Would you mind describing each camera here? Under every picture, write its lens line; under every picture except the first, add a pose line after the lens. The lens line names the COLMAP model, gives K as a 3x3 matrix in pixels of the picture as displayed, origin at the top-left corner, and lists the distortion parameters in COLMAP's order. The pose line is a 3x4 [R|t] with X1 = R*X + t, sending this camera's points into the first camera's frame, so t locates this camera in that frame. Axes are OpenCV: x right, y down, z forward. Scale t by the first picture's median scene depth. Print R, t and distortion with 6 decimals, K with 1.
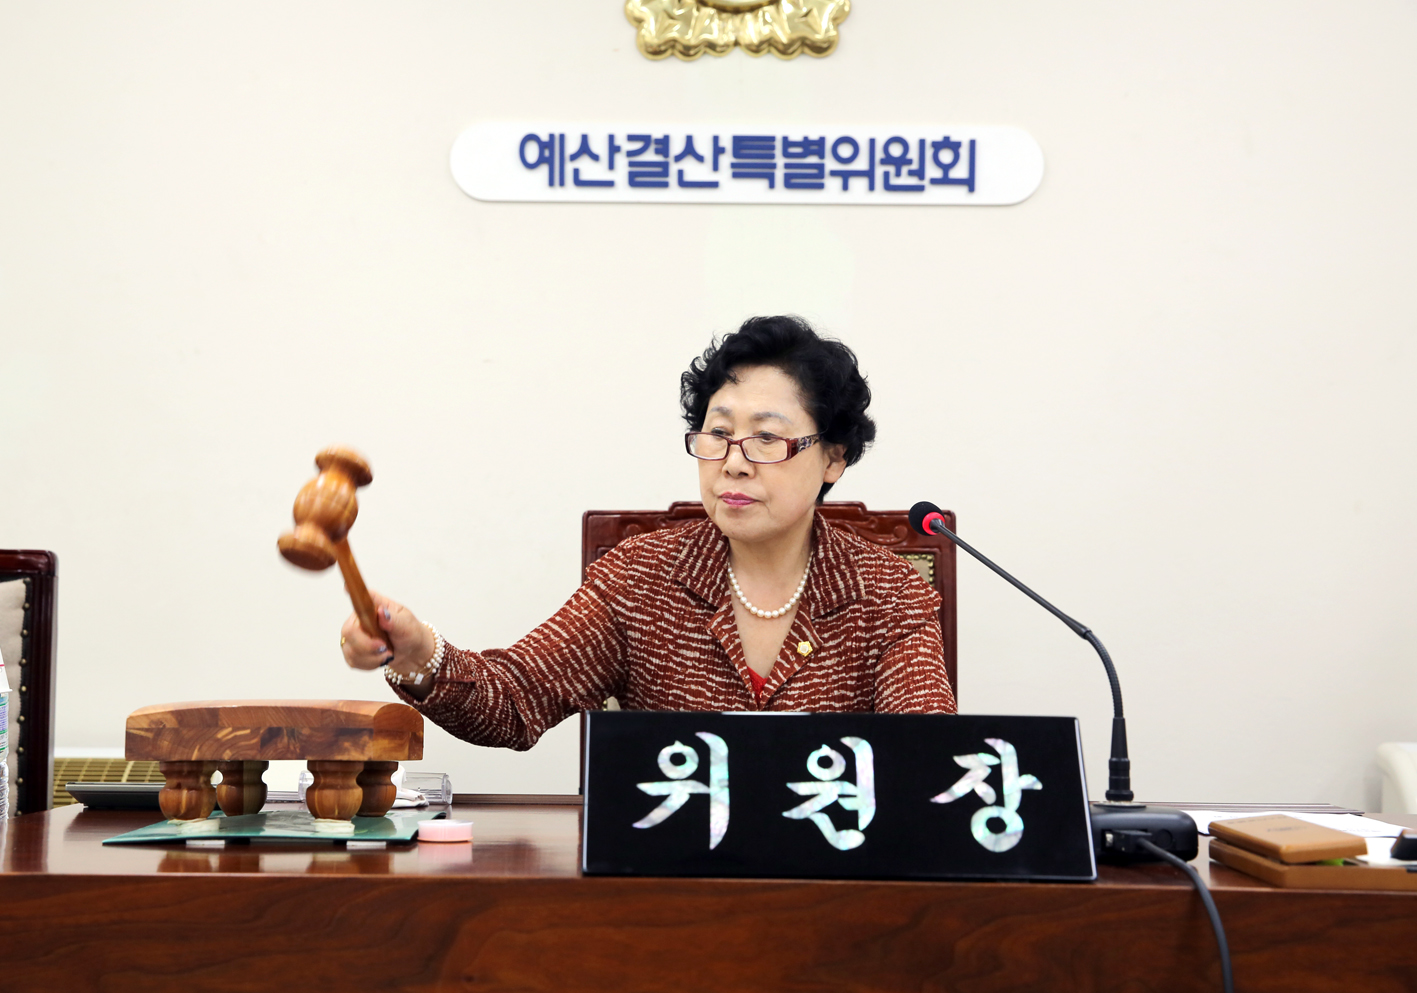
lens RADIAL K [[2261.1, 0, 708.5], [0, 2261.1, 496.5], [0, 0, 1]] dist [-0.006983, 0.092689]
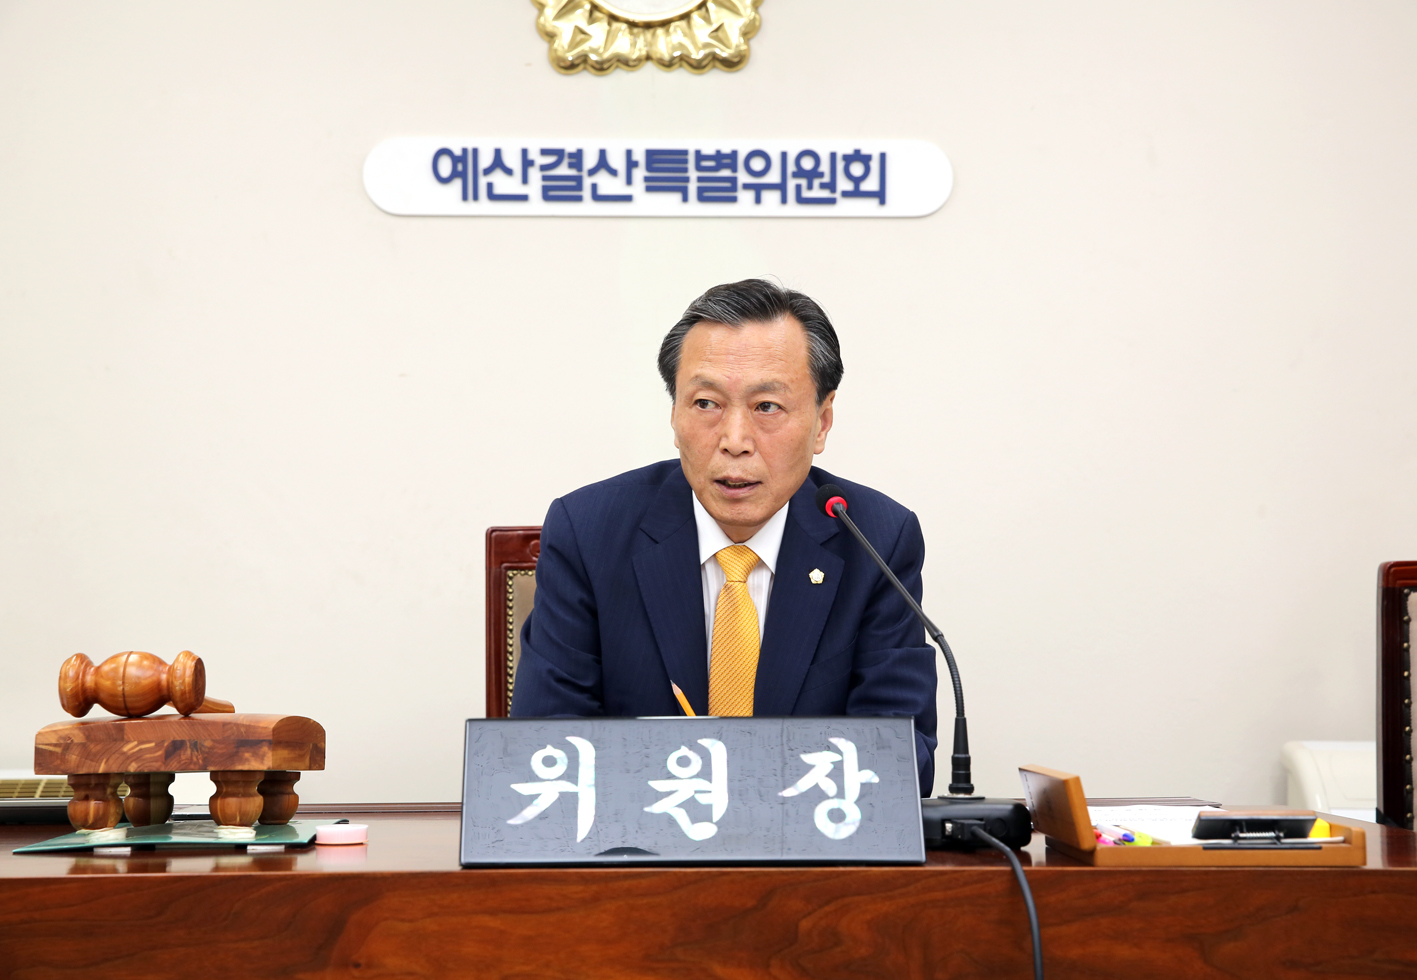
lens RADIAL K [[2296.2, 0, 766.3], [0, 2296.2, 493.5], [0, 0, 1]] dist [0.008990, 0.222611]
pose [[0.998427, -0.011385, 0.054907, 0.026892], [0.011628, 0.999924, -0.004108, -0.006554], [-0.054856, 0.004740, 0.998483, -0.099254]]
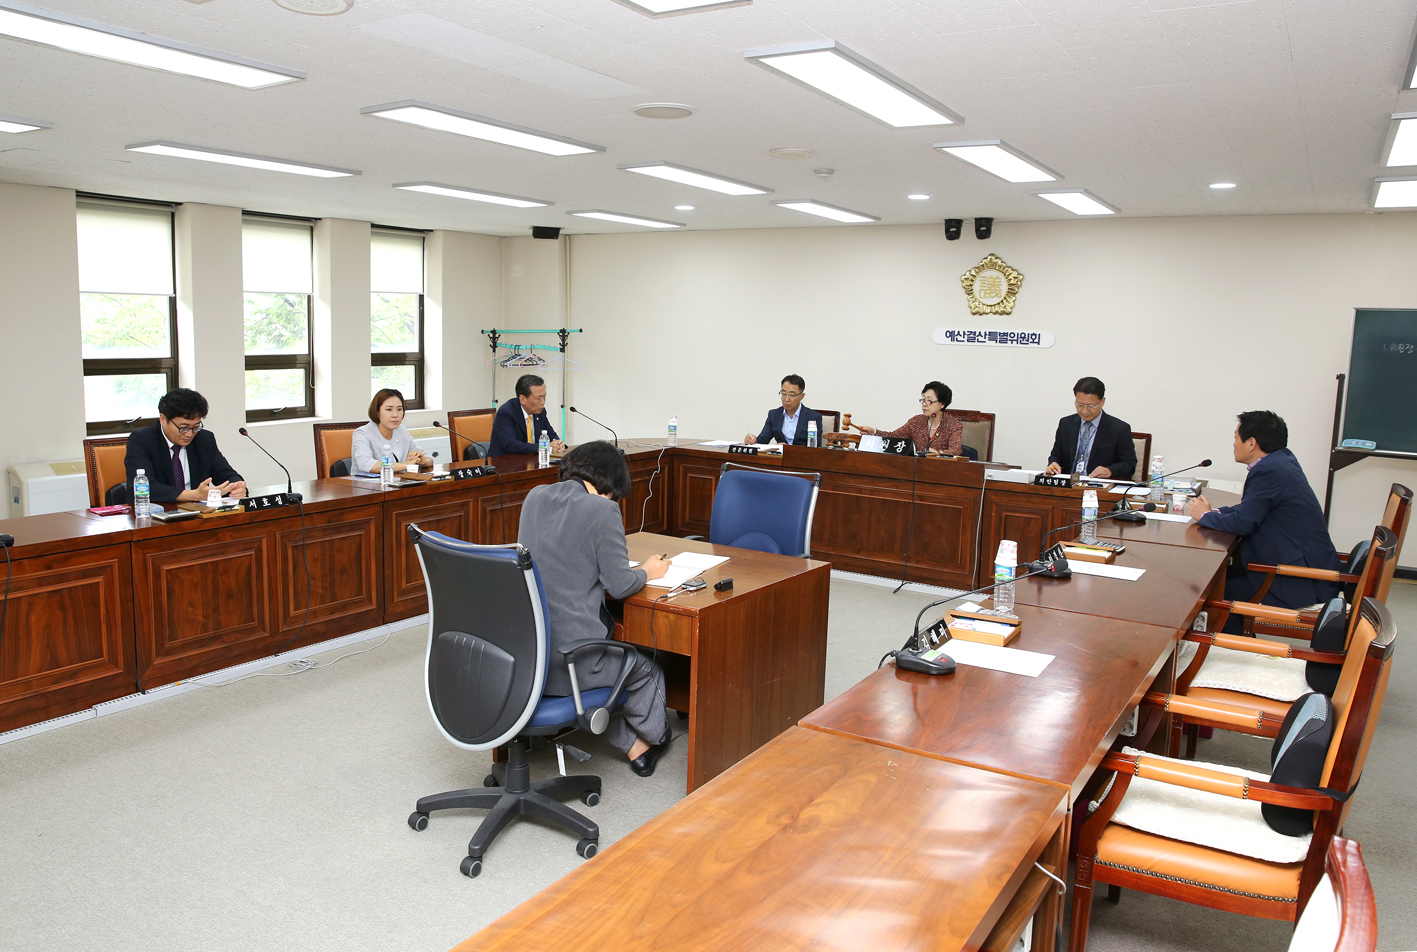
lens RADIAL K [[1039.7, 0, 708.5], [0, 1039.7, 476.0], [0, 0, 1]] dist [-0.004368, 0.002553]
pose [[0.852575, 0.085543, -0.515556, 2.754594], [-0.040142, 0.994317, 0.098598, -0.209181], [0.521061, -0.063367, 0.851164, -4.930191]]
